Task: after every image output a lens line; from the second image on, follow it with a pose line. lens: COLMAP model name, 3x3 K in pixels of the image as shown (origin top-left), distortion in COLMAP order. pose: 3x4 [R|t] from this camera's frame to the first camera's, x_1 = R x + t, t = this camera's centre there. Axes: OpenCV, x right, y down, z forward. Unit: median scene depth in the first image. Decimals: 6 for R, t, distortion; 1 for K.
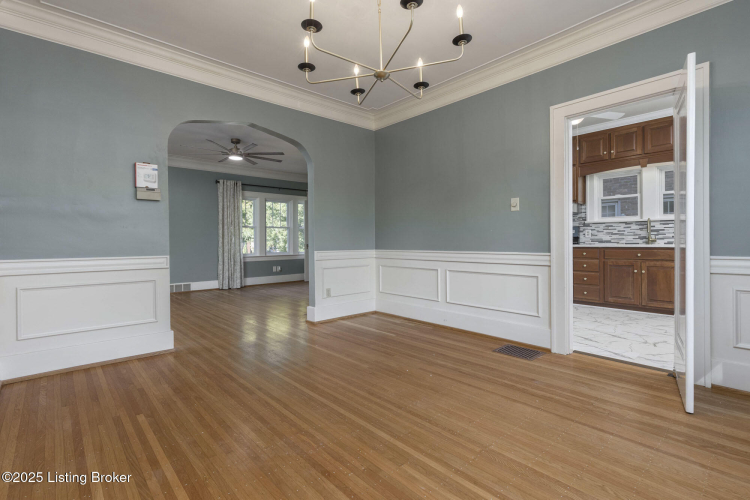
lens RADIAL K [[350.9, 0, 373.6], [0, 350.9, 247.1], [0, 0, 1]] dist [0.010576, -0.000617]
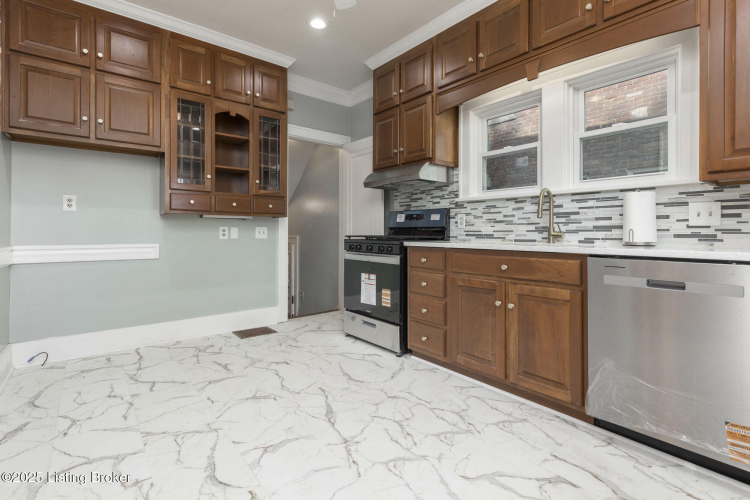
lens RADIAL K [[355.9, 0, 372.0], [0, 355.9, 232.4], [0, 0, 1]] dist [0.003027, -0.000016]
pose [[0.998122, 0.012483, -0.059976, 0.569435], [-0.013428, 0.999792, -0.015369, -0.012012], [0.059771, 0.016145, 0.998082, 0.503521]]
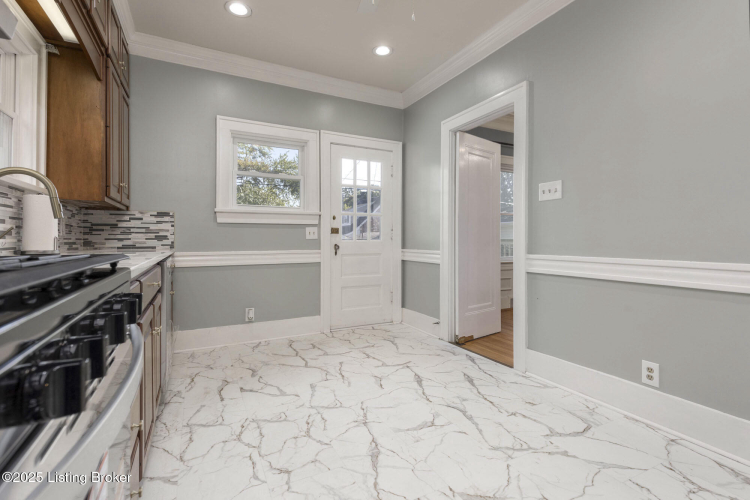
lens RADIAL K [[350.9, 0, 373.6], [0, 350.9, 247.1], [0, 0, 1]] dist [0.010576, -0.000617]
pose [[-0.965476, 0.004677, 0.260449, 0.420036], [0.013911, 0.999338, 0.033621, -0.022614], [-0.260119, 0.036083, -0.964902, 1.190473]]
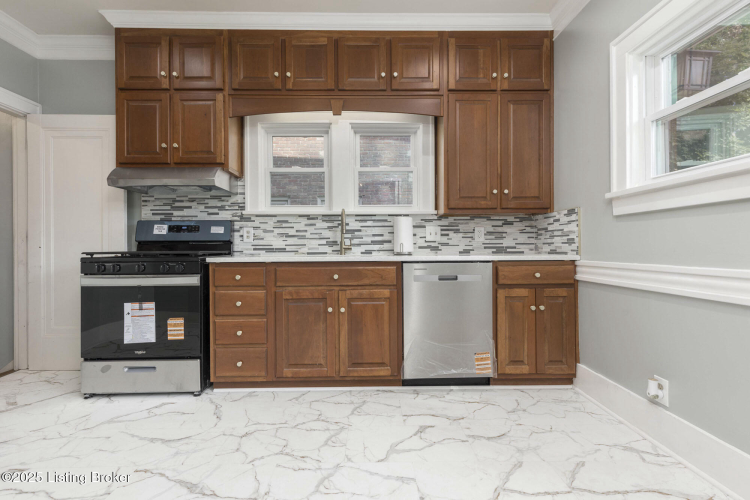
lens RADIAL K [[350.9, 0, 373.6], [0, 350.9, 247.1], [0, 0, 1]] dist [0.010576, -0.000617]
pose [[0.657606, 0.004514, 0.753348, 0.383098], [0.011969, 0.999793, -0.016439, -0.010528], [-0.753267, 0.019827, 0.657416, 0.585681]]
